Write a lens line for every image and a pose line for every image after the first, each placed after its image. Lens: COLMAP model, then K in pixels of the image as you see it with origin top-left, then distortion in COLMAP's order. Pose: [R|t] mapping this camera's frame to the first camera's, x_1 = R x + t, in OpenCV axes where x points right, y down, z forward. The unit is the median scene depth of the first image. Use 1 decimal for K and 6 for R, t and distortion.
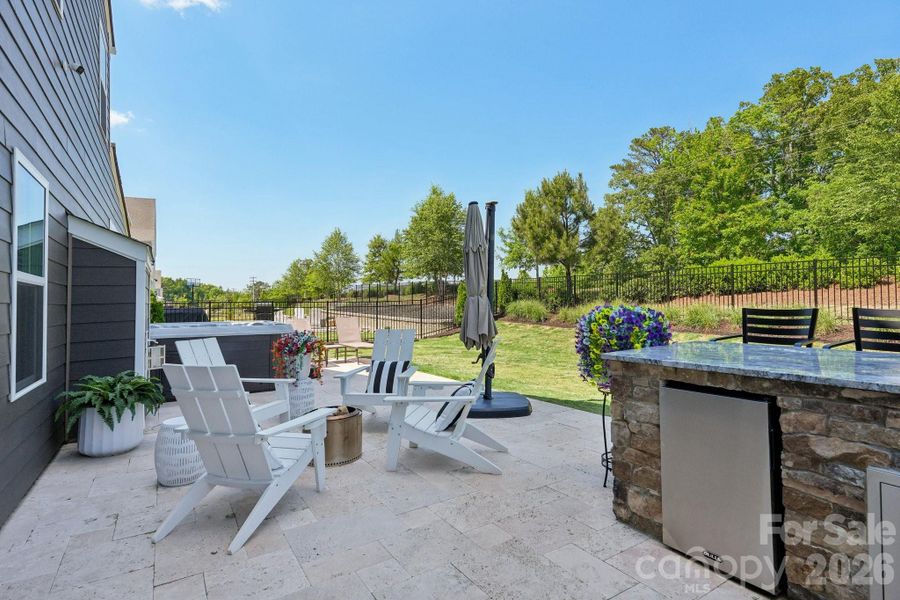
lens RADIAL K [[457.7, 0, 450.4], [0, 457.7, 295.3], [0, 0, 1]] dist [0.004934, -0.002559]
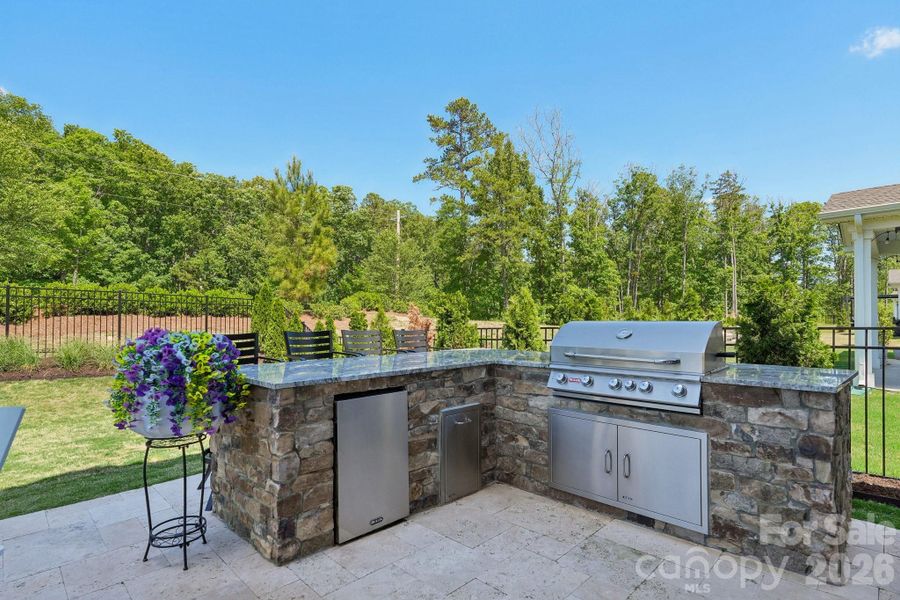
lens RADIAL K [[457.7, 0, 458.0], [0, 457.7, 314.8], [0, 0, 1]] dist [0.004934, -0.002559]
pose [[-0.230106, 0.033195, 0.972599, -0.531660], [0.001187, 0.999427, -0.033830, 0.021995], [-0.973165, -0.006630, -0.230013, 0.753487]]
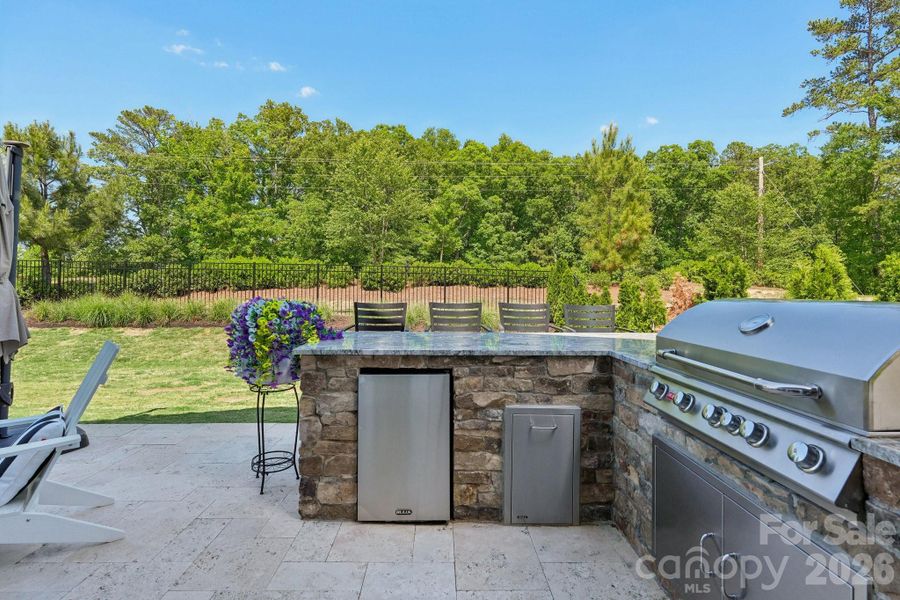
lens RADIAL K [[457.7, 0, 440.0], [0, 457.7, 287.7], [0, 0, 1]] dist [0.004934, -0.002559]
pose [[0.527299, 0.031675, 0.849089, -0.279172], [-0.027324, 0.999420, -0.020315, 0.009561], [-0.849240, -0.012489, 0.527859, 0.213243]]
